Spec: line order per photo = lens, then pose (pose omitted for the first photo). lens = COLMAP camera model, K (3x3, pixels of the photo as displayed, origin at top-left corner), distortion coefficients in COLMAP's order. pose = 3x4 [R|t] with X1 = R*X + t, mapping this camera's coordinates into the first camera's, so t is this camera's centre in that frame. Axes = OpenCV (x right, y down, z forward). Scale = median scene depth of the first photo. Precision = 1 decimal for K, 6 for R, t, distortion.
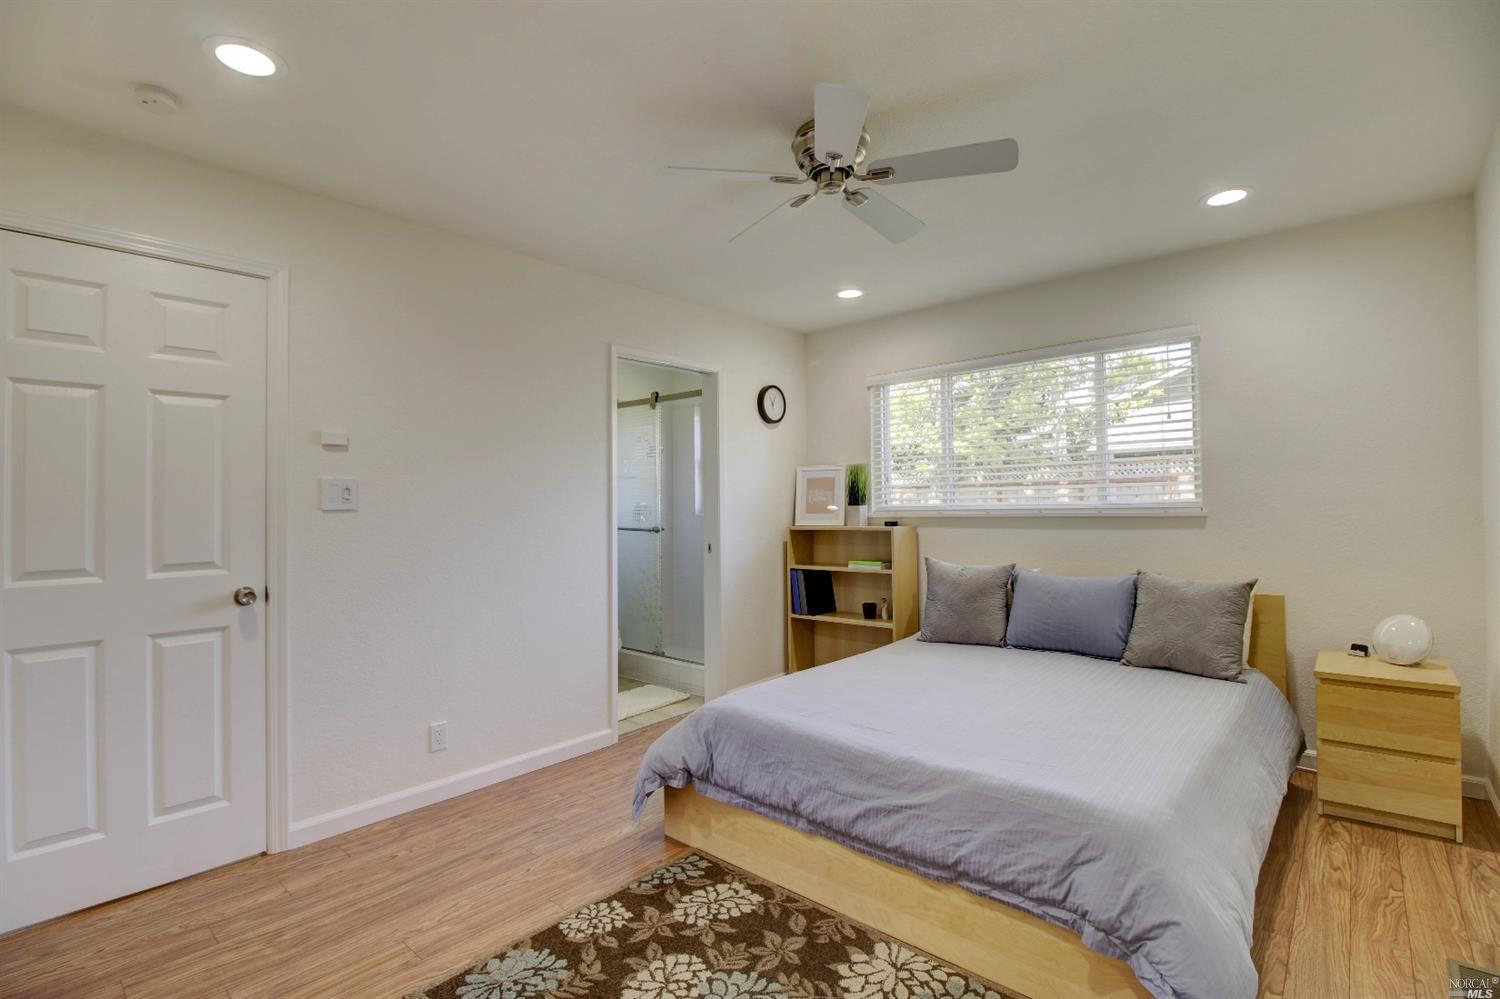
lens RADIAL K [[694.2, 0, 747.6], [0, 694.2, 497.1], [0, 0, 1]] dist [-0.008510, -0.002799]
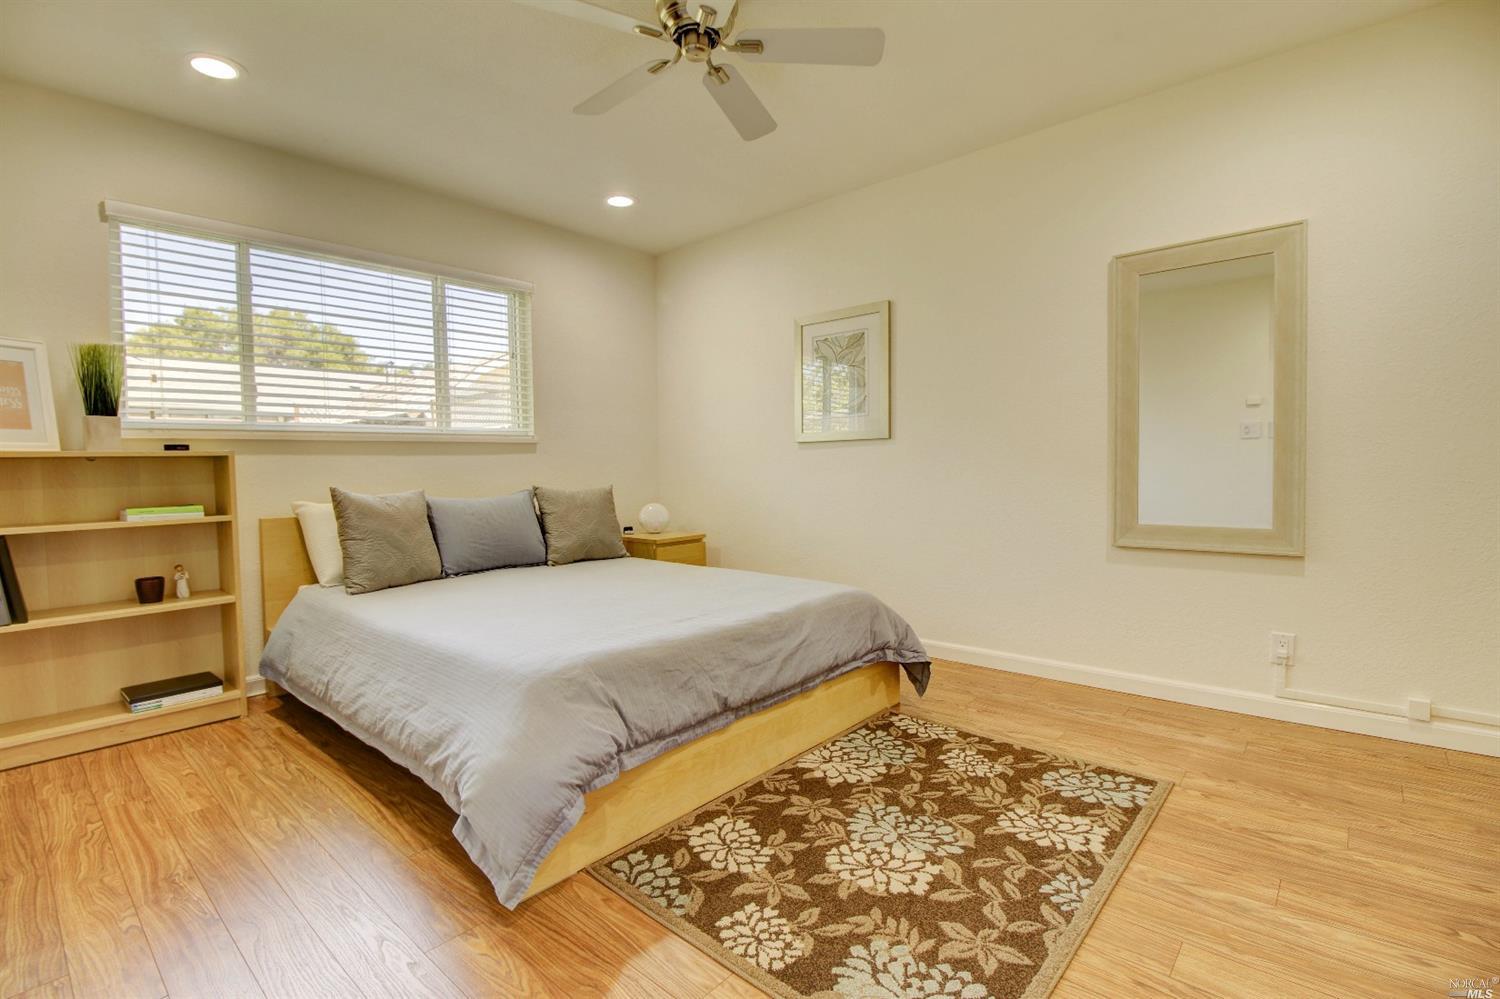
lens RADIAL K [[694.2, 0, 747.9], [0, 694.2, 499.0], [0, 0, 1]] dist [-0.008510, -0.002799]
pose [[-0.002359, -0.032518, 0.999468, -0.902806], [0.004084, 0.999463, 0.032527, 0.140425], [-0.999989, 0.004159, -0.002225, 1.003319]]
